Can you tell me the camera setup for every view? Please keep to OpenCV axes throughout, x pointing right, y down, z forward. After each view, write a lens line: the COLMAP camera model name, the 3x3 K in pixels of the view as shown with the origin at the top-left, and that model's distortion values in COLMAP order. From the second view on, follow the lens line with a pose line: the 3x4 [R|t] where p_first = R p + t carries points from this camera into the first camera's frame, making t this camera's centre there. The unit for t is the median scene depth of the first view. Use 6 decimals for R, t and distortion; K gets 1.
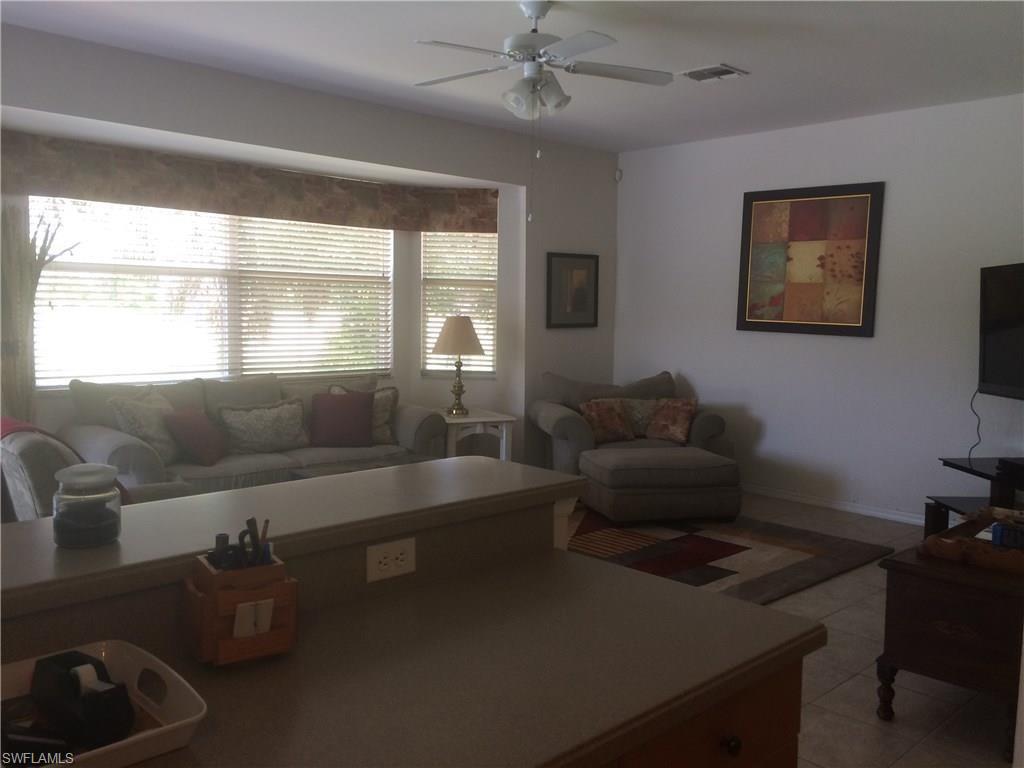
lens RADIAL K [[874.4, 0, 502.9], [0, 874.4, 376.7], [0, 0, 1]] dist [0.078239, -0.084832]
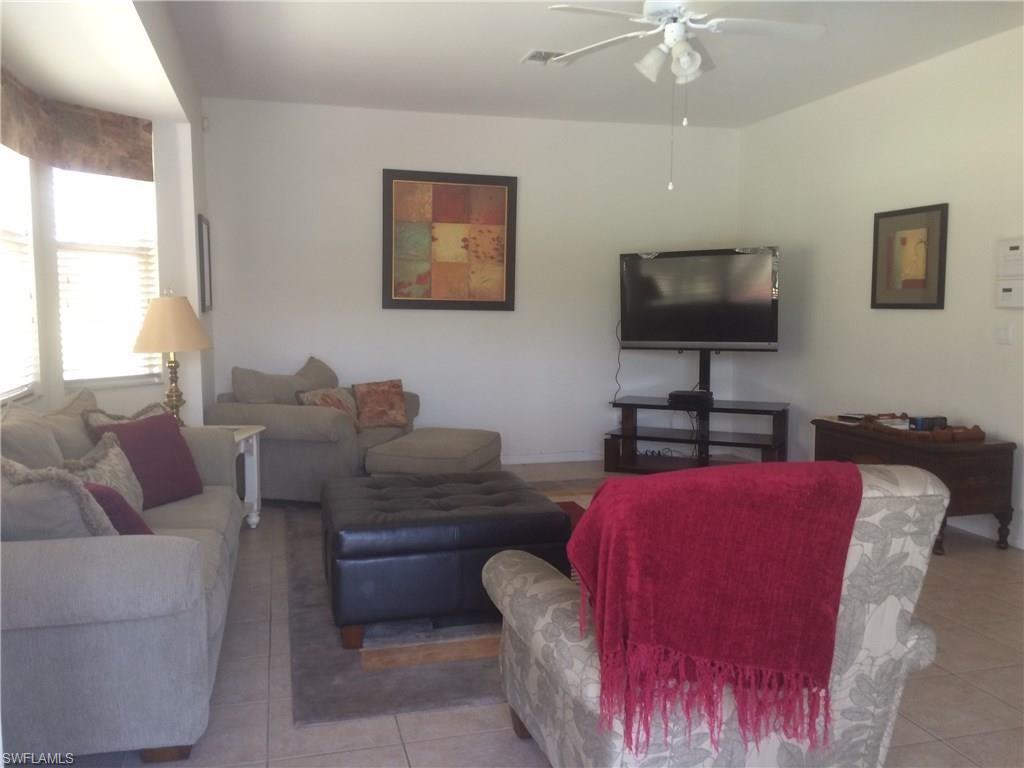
lens RADIAL K [[874.4, 0, 508.0], [0, 874.4, 379.8], [0, 0, 1]] dist [0.078239, -0.084832]
pose [[0.482507, -0.097861, 0.870408, -0.561974], [0.068113, 0.994922, 0.074102, -0.038062], [-0.873240, 0.023531, 0.486722, 0.419797]]
